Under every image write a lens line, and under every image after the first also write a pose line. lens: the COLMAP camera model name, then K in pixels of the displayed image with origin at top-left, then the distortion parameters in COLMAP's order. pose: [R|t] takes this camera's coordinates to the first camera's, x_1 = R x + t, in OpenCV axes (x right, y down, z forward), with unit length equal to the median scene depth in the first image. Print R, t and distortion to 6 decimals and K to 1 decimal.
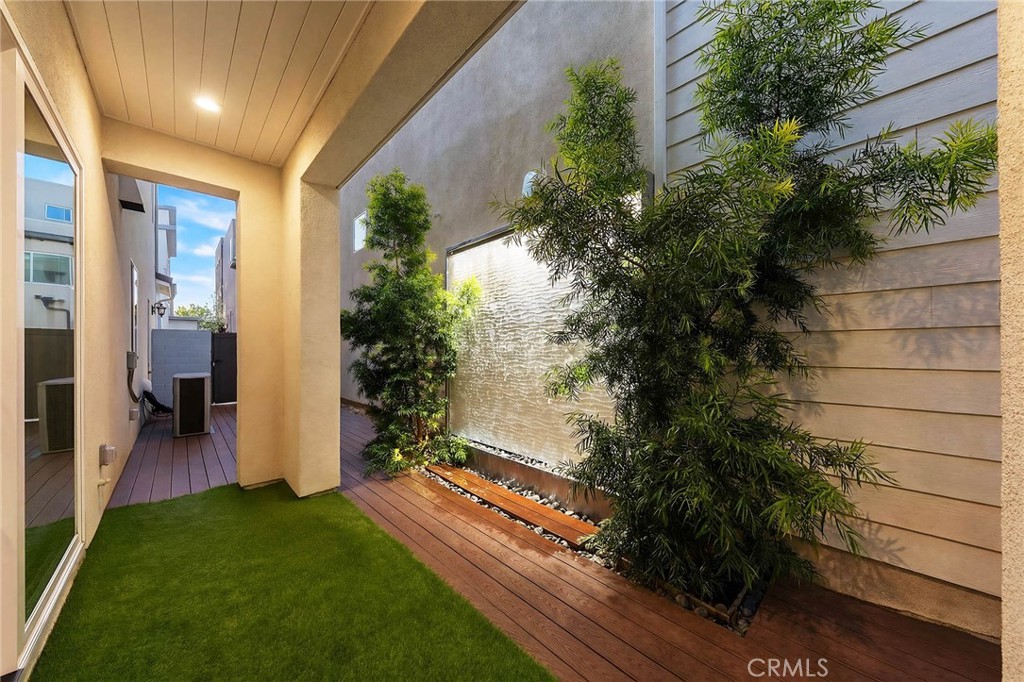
lens RADIAL K [[353.7, 0, 508.2], [0, 353.7, 347.0], [0, 0, 1]] dist [-0.002051, -0.000134]
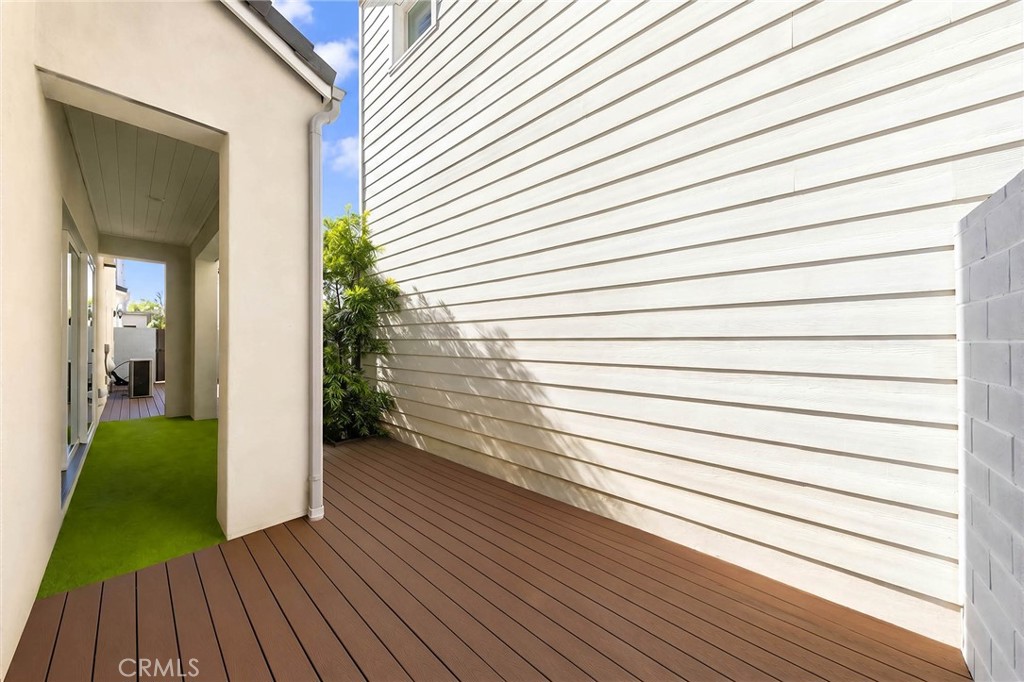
lens RADIAL K [[412.5, 0, 507.2], [0, 412.5, 348.4], [0, 0, 1]] dist [0.009377, -0.001133]
pose [[0.999694, 0.023123, -0.008781, 0.832644], [-0.023003, 0.999644, 0.013534, -0.032516], [0.009090, -0.013328, 0.999870, -0.930067]]
